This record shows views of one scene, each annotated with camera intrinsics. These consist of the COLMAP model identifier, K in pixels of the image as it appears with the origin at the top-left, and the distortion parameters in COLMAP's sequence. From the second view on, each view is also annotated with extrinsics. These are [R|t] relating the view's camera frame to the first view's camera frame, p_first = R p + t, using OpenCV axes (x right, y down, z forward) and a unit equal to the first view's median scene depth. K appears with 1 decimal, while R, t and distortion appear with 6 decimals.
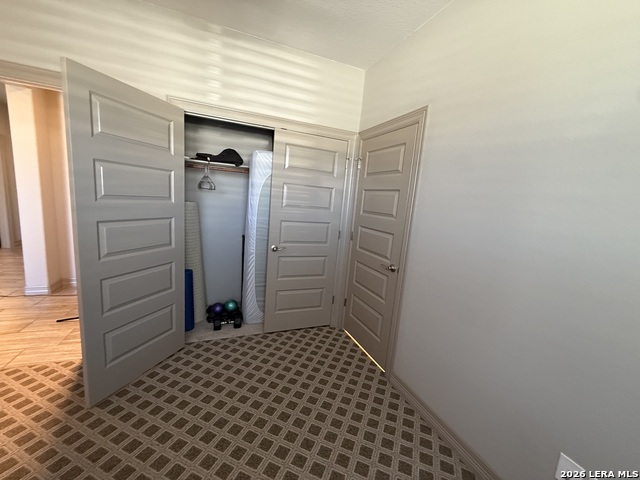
lens RADIAL K [[258.0, 0, 318.6], [0, 258.0, 239.8], [0, 0, 1]] dist [-0.001543, -0.000154]
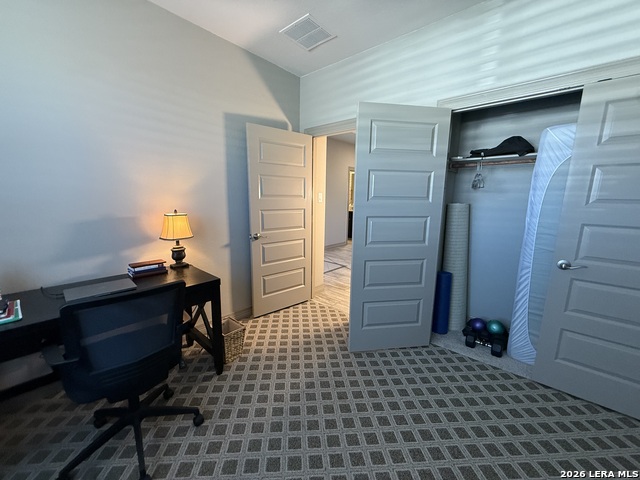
lens RADIAL K [[258.0, 0, 319.0], [0, 258.0, 240.1], [0, 0, 1]] dist [-0.001543, -0.000154]
pose [[0.436387, 0.077607, -0.896406, 0.167214], [-0.120319, 0.992359, 0.027341, 0.030353], [0.891678, 0.095924, 0.442390, 0.136013]]
